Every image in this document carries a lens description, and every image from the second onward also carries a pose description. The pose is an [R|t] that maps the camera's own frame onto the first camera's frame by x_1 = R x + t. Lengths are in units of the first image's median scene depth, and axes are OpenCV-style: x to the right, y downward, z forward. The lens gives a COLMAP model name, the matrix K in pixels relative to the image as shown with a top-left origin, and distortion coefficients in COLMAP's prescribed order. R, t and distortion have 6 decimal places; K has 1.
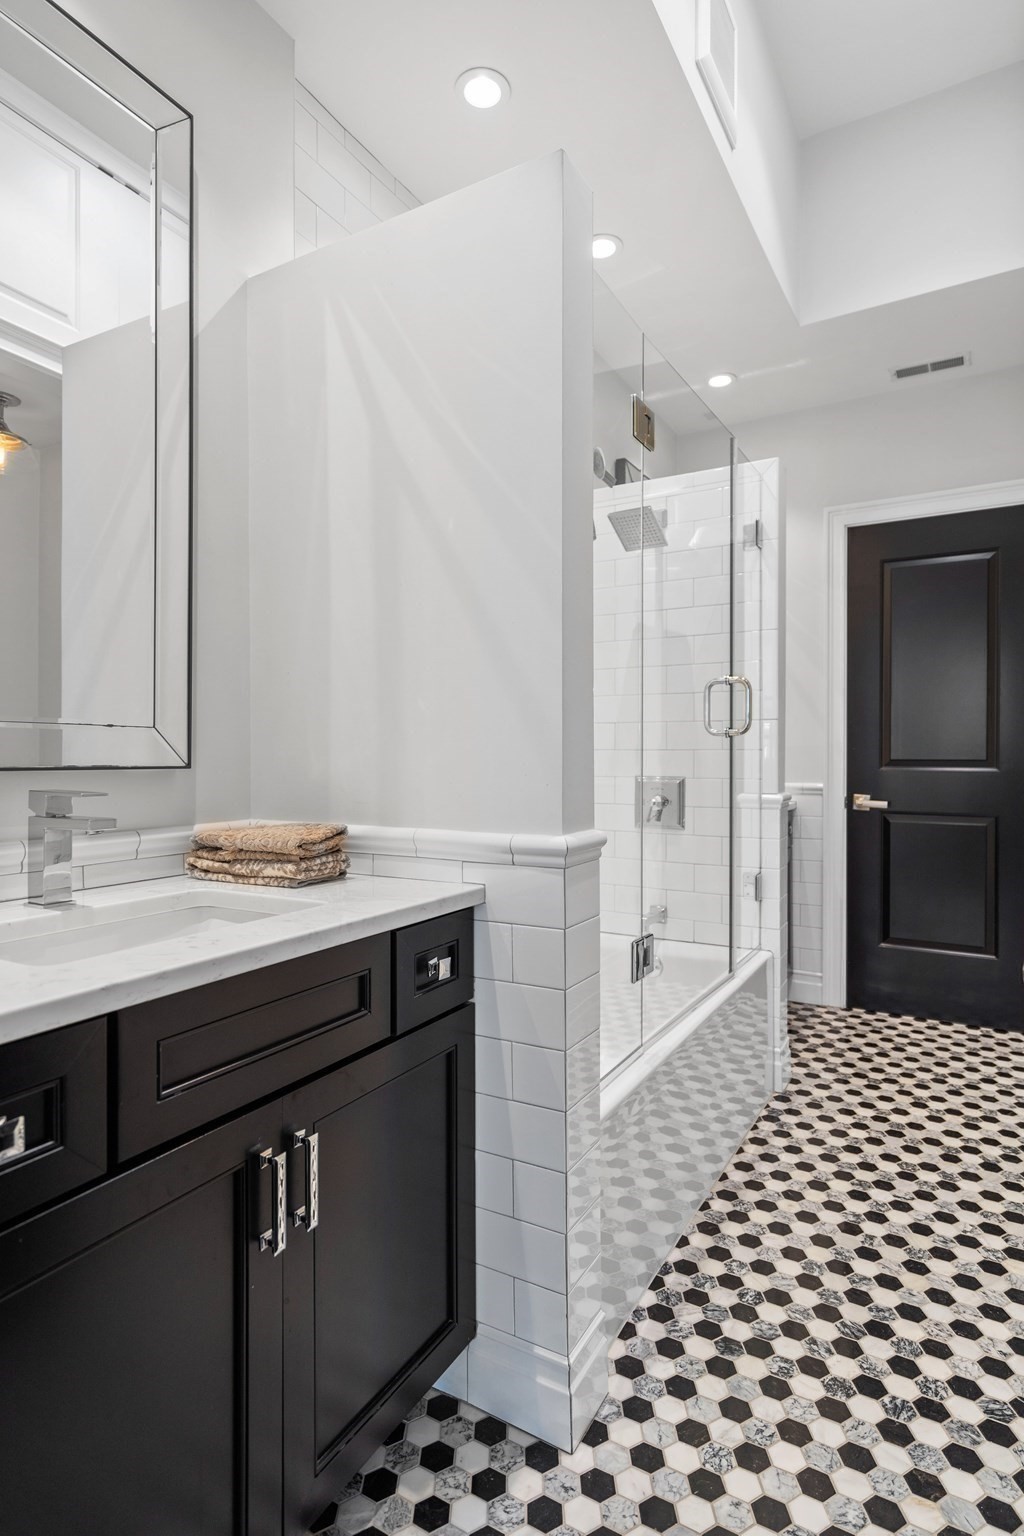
lens RADIAL K [[801.1, 0, 512.0], [0, 801.1, 768.0], [0, 0, 1]] dist [-0.000229, -0.000005]
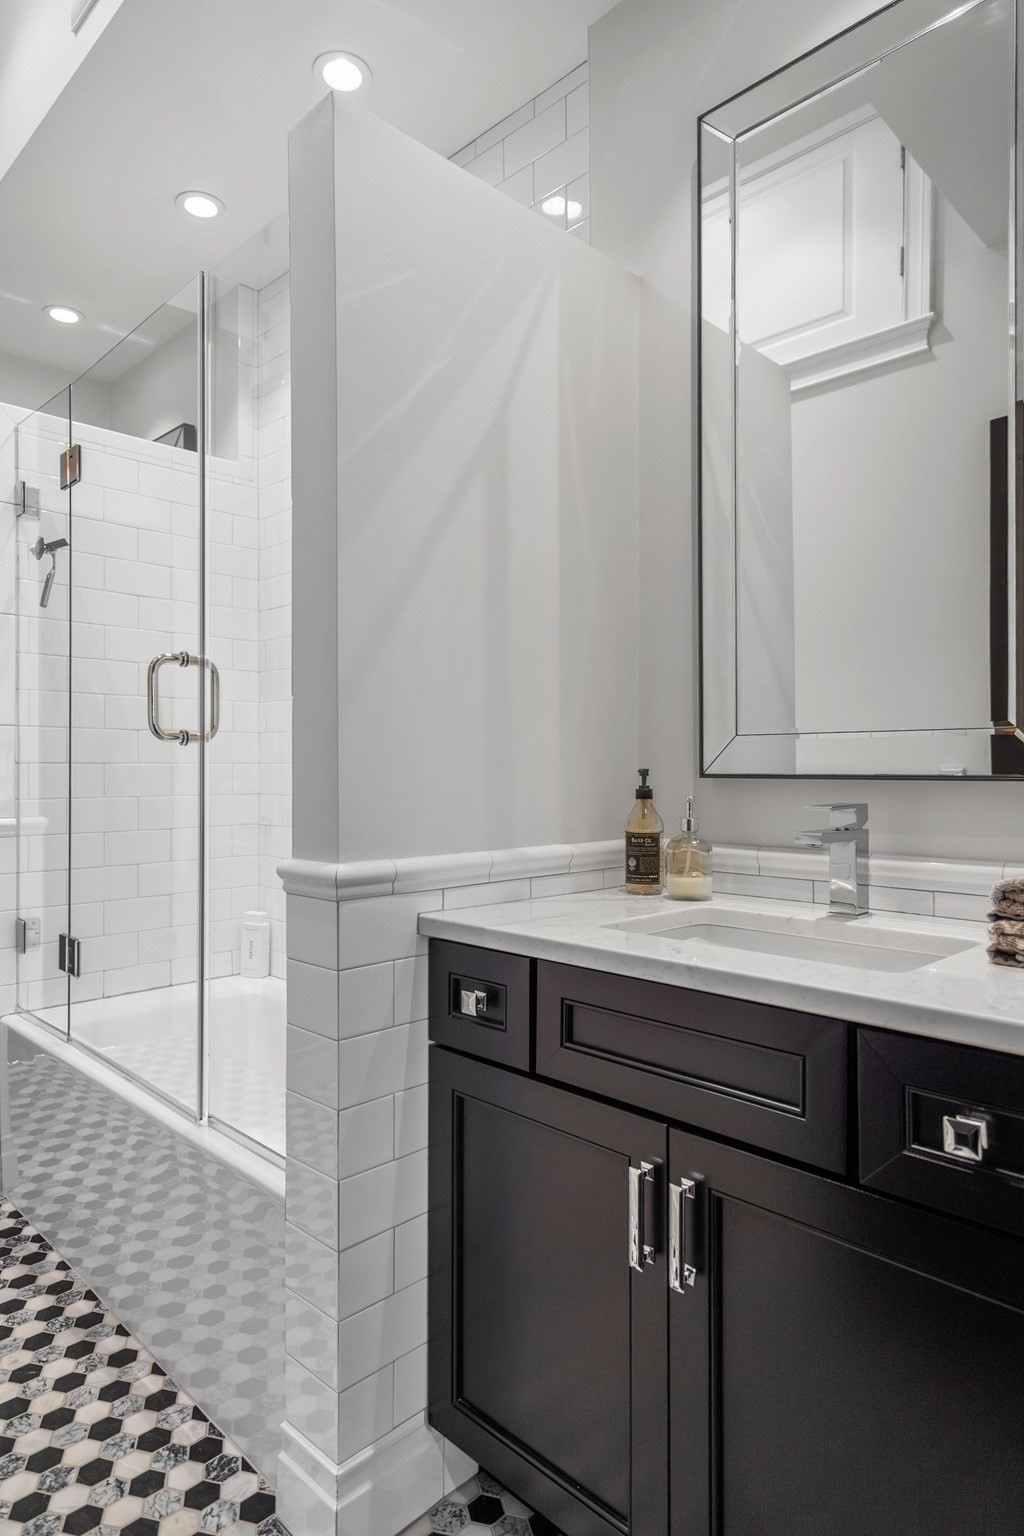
lens RADIAL K [[927.8, 0, 512.0], [0, 927.8, 768.0], [0, 0, 1]] dist [-0.001816, -0.001084]
pose [[-0.262454, 0.001020, -0.964944, 0.942793], [-0.006335, 0.999976, 0.002780, -0.015942], [0.964924, 0.006842, -0.262441, 1.483294]]
